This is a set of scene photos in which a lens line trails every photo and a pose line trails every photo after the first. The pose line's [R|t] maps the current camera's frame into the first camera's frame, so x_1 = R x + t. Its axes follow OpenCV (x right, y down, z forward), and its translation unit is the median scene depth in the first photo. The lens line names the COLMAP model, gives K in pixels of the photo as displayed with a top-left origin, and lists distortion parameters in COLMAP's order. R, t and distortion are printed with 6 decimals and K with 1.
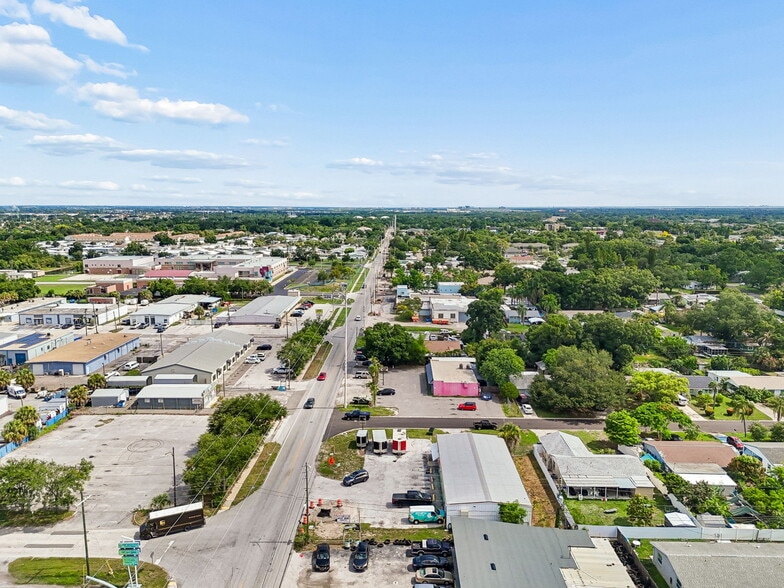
lens RADIAL K [[588.2, 0, 395.1], [0, 588.2, 290.9], [0, 0, 1]] dist [0.085232, -0.085731]
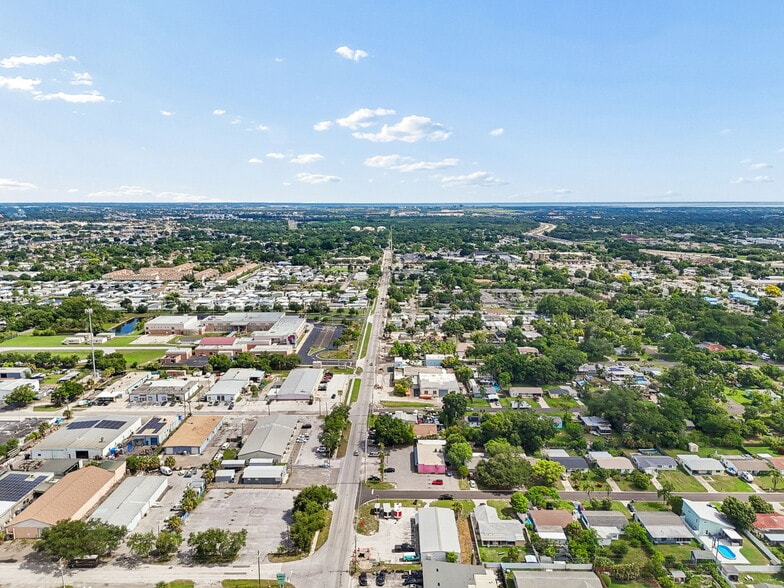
lens RADIAL K [[588.2, 0, 395.1], [0, 588.2, 290.9], [0, 0, 1]] dist [0.085232, -0.085731]
pose [[0.999965, -0.000686, 0.008328, -0.013478], [0.000557, 0.999881, 0.015448, -0.378041], [-0.008337, -0.015443, 0.999846, -0.690042]]
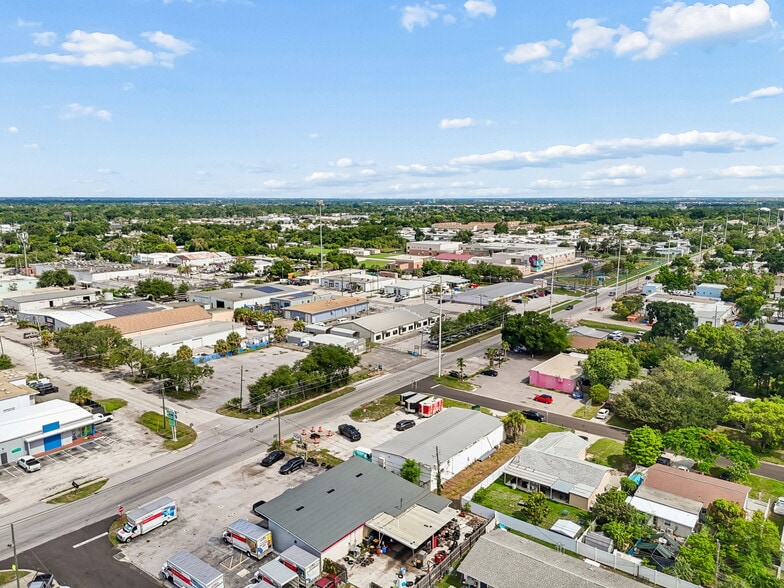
lens RADIAL K [[588.2, 0, 395.1], [0, 588.2, 290.9], [0, 0, 1]] dist [0.085232, -0.085731]
pose [[0.799937, 0.093726, -0.592720, 0.493662], [-0.086030, 0.995436, 0.041299, -0.003375], [0.593886, 0.017955, 0.804349, 0.049380]]
